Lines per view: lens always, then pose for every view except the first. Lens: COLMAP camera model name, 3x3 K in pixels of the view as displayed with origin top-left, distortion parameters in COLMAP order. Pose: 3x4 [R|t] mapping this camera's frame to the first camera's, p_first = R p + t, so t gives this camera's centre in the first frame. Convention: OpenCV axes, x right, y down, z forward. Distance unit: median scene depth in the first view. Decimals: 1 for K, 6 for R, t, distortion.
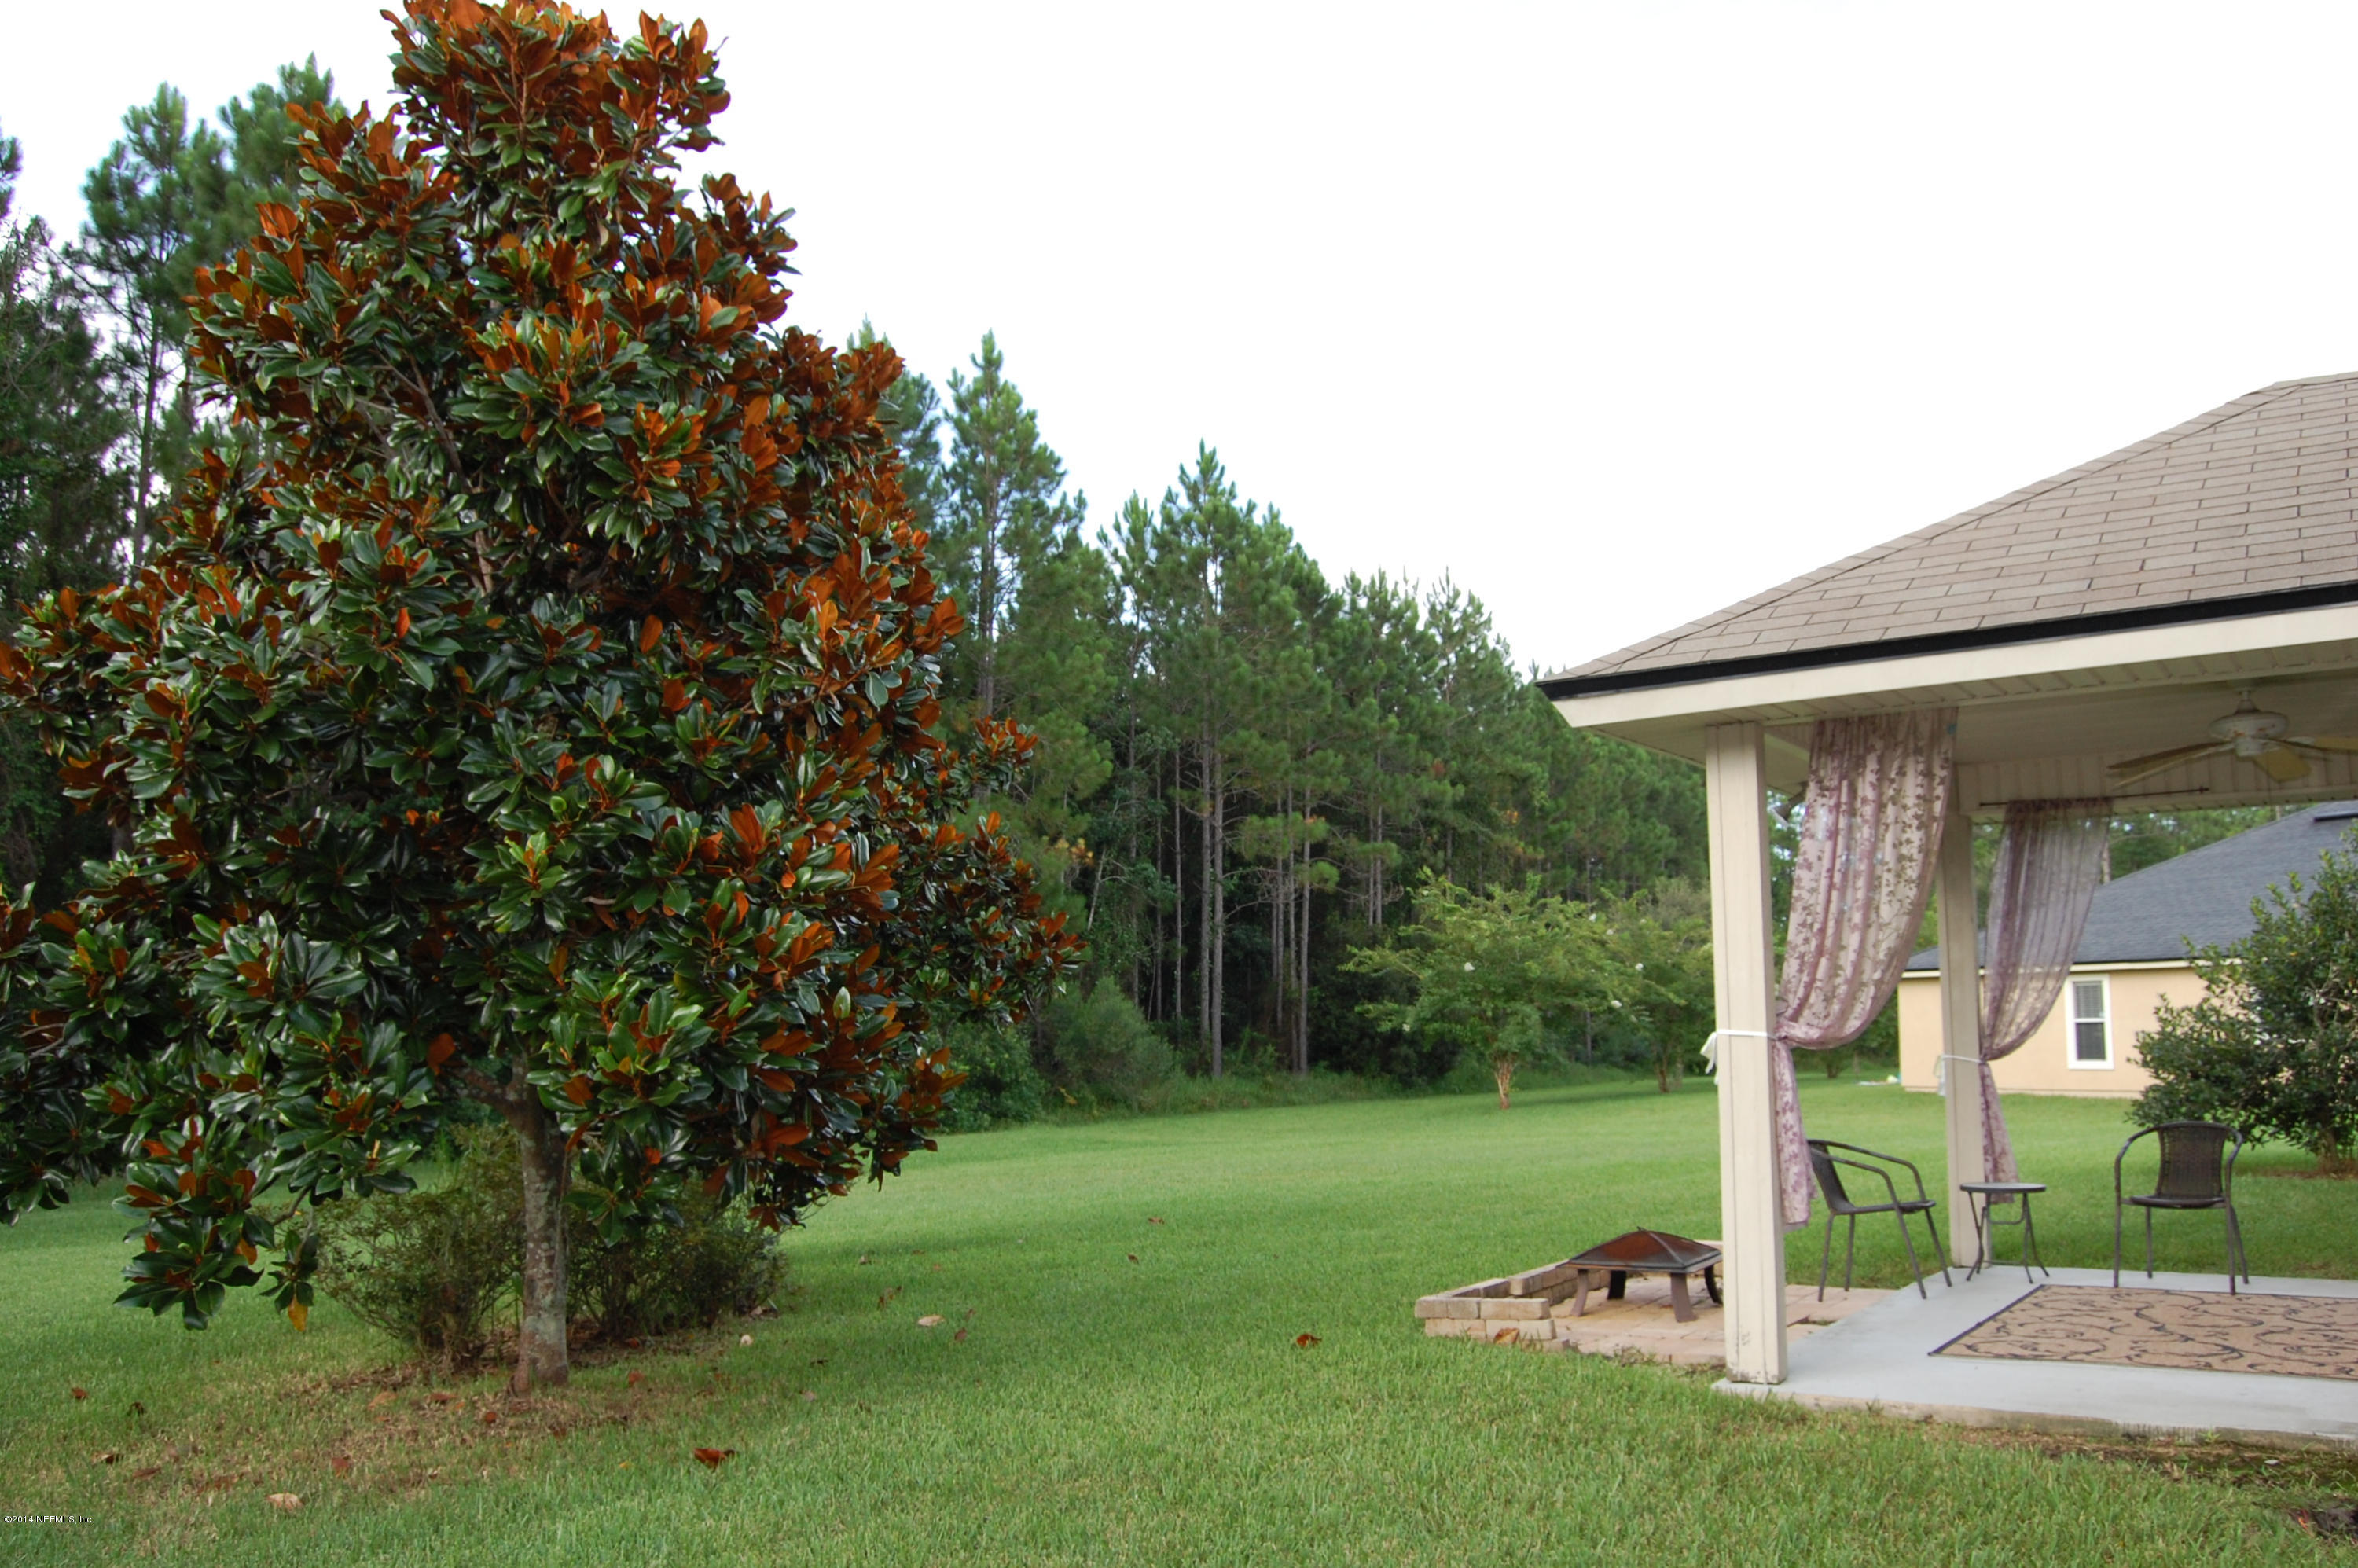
lens RADIAL K [[1849.1, 0, 1194.9], [0, 1849.1, 805.5], [0, 0, 1]] dist [-0.093611, 0.040026]
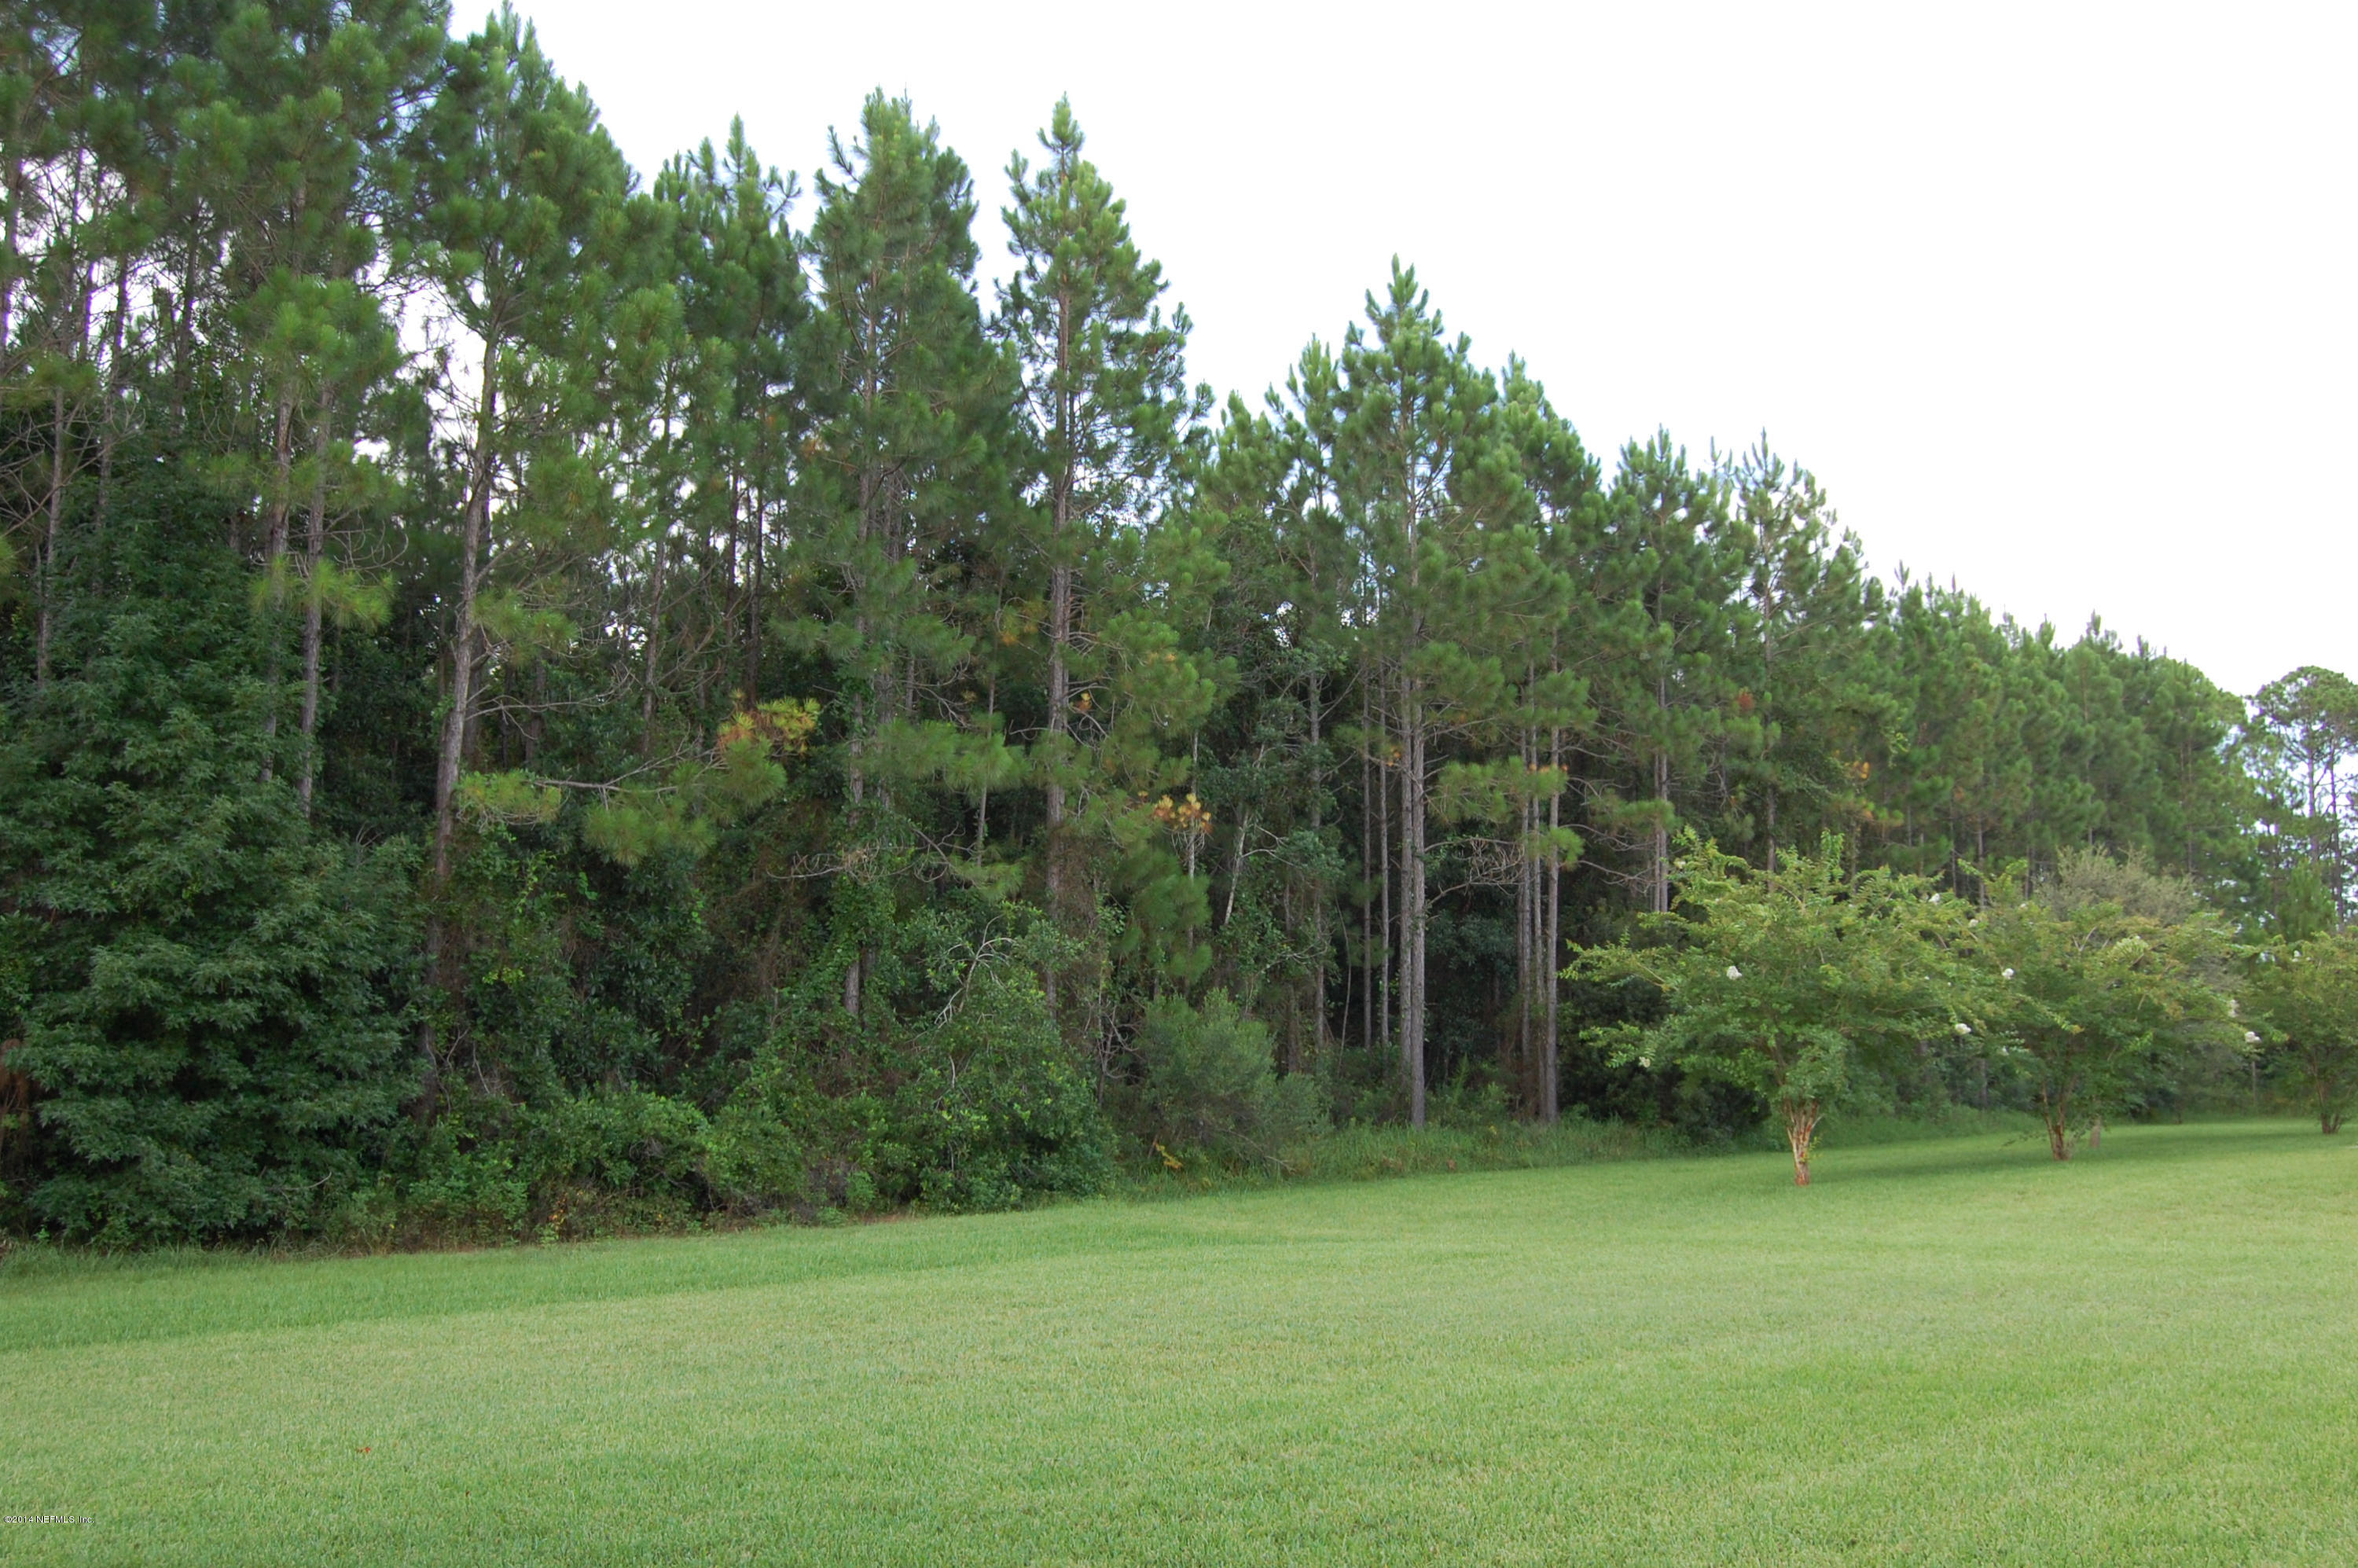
lens RADIAL K [[2085.2, 0, 1198.8], [0, 2085.2, 816.0], [0, 0, 1]] dist [-0.078965, 0.025891]
pose [[0.984323, -0.014231, -0.175800, 0.074968], [0.015801, 0.999847, 0.007533, 0.018381], [0.175666, -0.010193, 0.984397, 0.189551]]
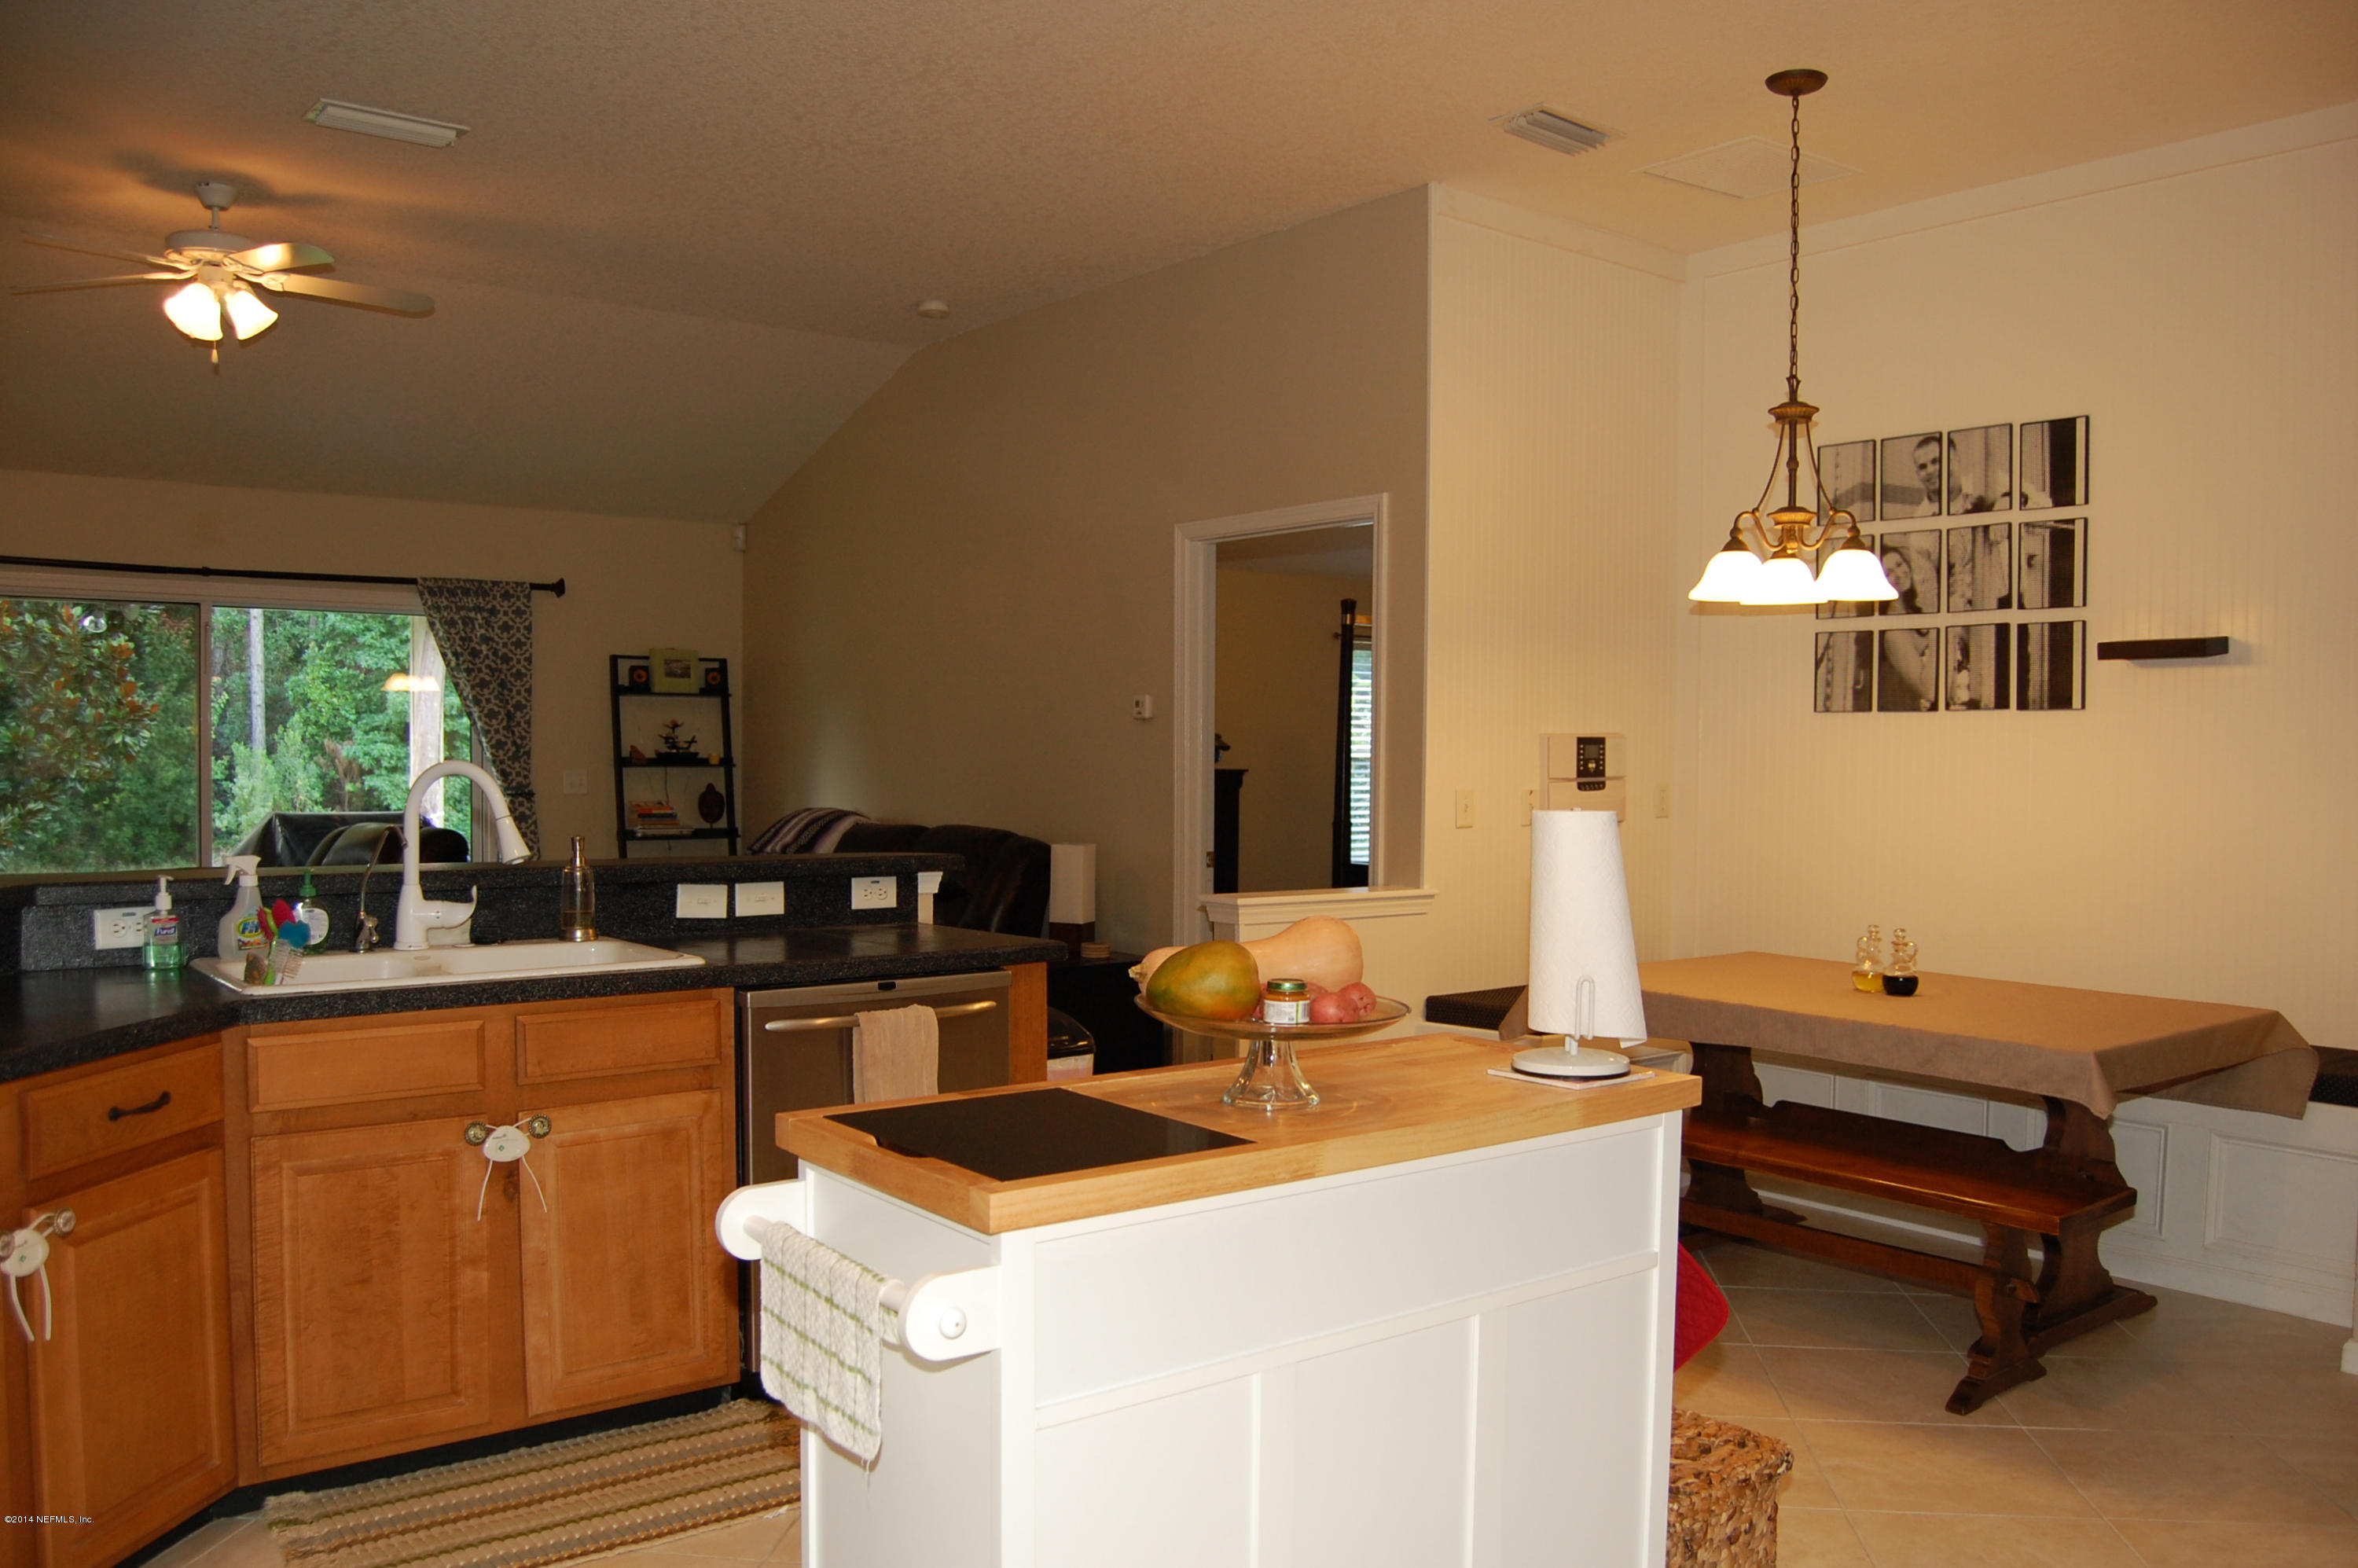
lens RADIAL K [[1849.1, 0, 1204.9], [0, 1849.1, 831.5], [0, 0, 1]] dist [-0.093611, 0.040026]
pose [[0.957516, 0.025183, -0.287279, 0.263221], [0.022995, 0.986341, 0.163106, -0.006151], [0.287462, -0.162782, 0.943858, 0.006134]]
